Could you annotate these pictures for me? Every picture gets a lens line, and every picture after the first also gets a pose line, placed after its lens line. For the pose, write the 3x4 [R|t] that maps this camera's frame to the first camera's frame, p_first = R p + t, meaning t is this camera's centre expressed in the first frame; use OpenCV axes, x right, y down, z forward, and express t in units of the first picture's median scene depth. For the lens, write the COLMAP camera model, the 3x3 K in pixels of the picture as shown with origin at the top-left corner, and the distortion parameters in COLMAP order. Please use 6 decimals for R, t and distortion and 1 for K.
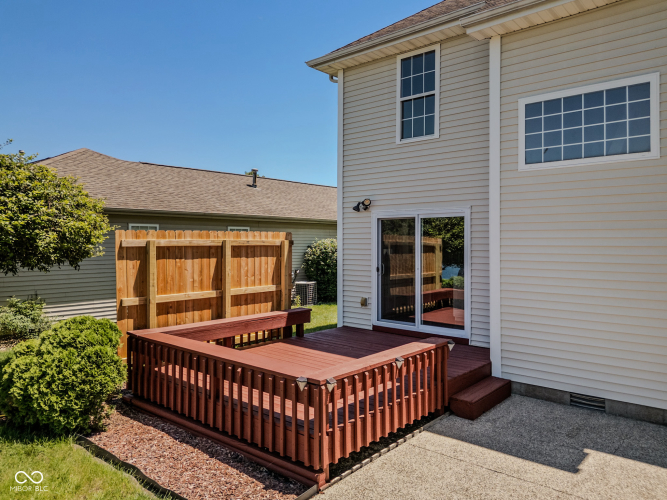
lens RADIAL K [[497.4, 0, 330.8], [0, 497.4, 236.8], [0, 0, 1]] dist [0.039964, -0.007982]
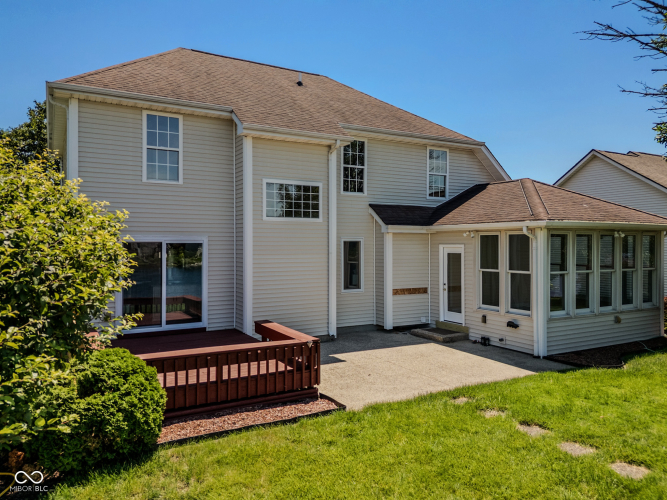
lens RADIAL K [[492.0, 0, 335.7], [0, 492.0, 247.1], [0, 0, 1]] dist [0.029454, -0.005489]
pose [[0.324613, -0.005192, 0.945833, -0.965351], [-0.010707, 0.999901, 0.009163, -0.046896], [-0.945786, -0.013102, 0.324525, 0.174221]]
